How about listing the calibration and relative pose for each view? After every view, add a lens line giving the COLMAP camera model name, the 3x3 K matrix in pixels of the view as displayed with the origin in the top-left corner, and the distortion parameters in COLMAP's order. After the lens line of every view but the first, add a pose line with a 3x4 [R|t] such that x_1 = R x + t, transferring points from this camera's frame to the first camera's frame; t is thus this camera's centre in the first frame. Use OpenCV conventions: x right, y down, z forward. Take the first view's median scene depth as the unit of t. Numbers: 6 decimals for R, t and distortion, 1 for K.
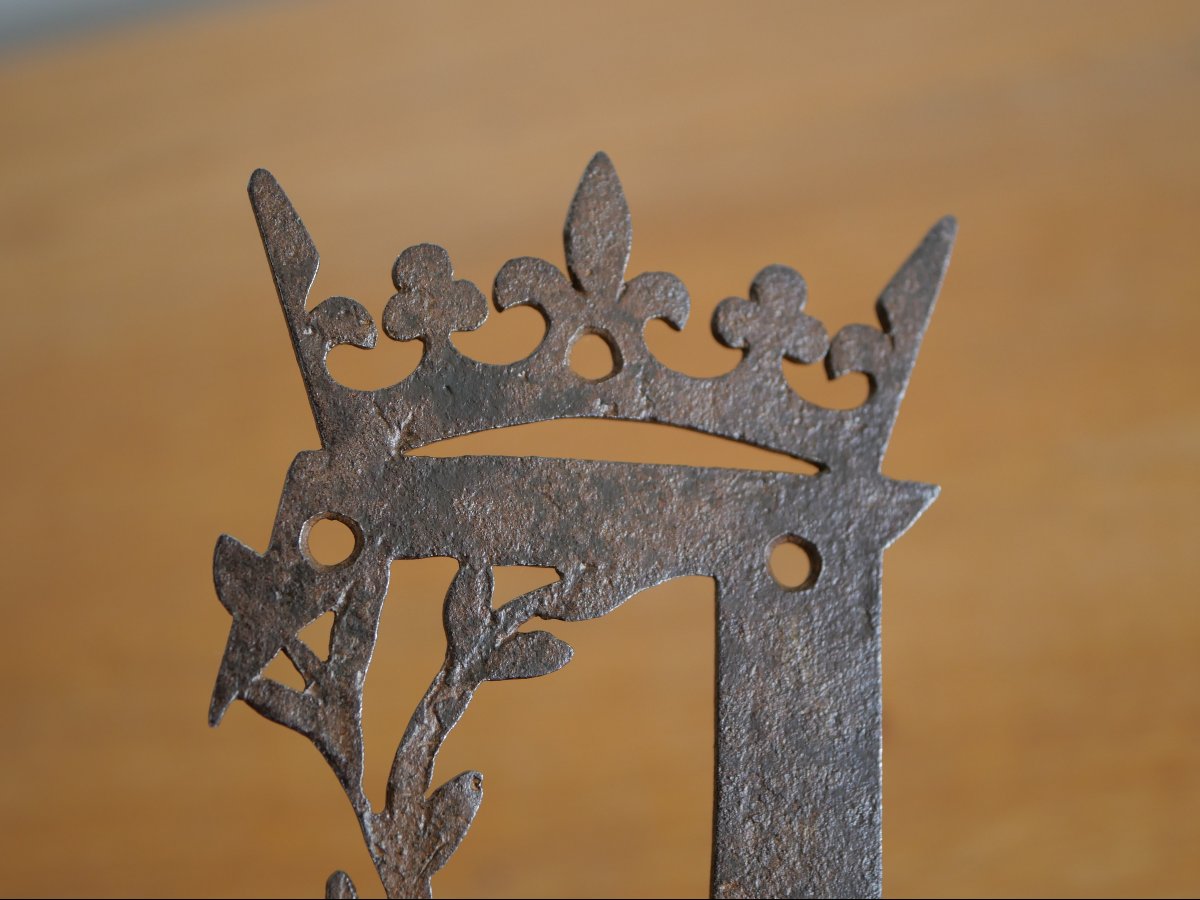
lens RADIAL K [[2287.8, 0, 600.0], [0, 2287.8, 450.0], [0, 0, 1]] dist [-0.025098, -0.064832]
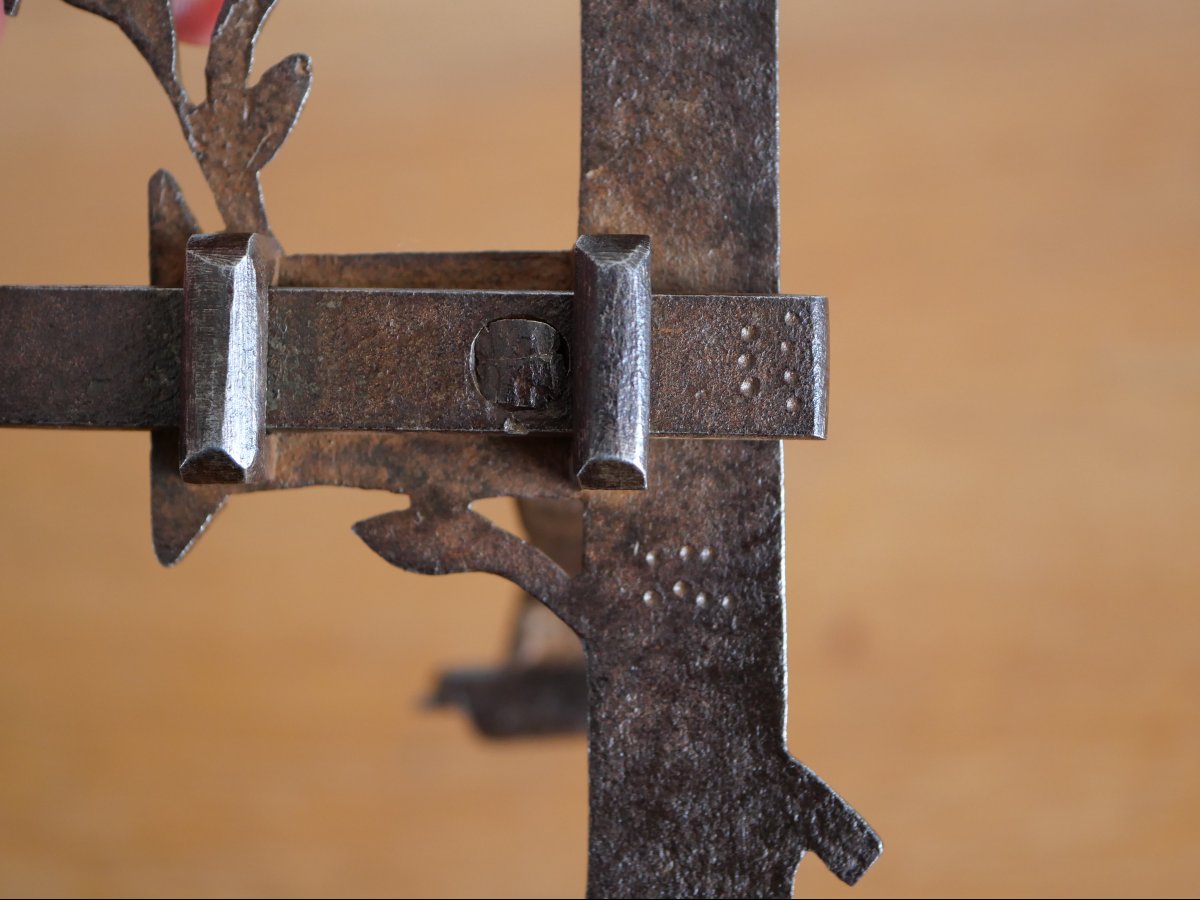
lens RADIAL K [[2287.8, 0, 600.0], [0, 2287.8, 450.0], [0, 0, 1]] dist [-0.025098, -0.064832]
pose [[0.996635, -0.040761, 0.071118, -0.010477], [0.017018, 0.951588, 0.306905, 0.020797], [-0.080184, -0.304661, 0.949079, 0.123474]]
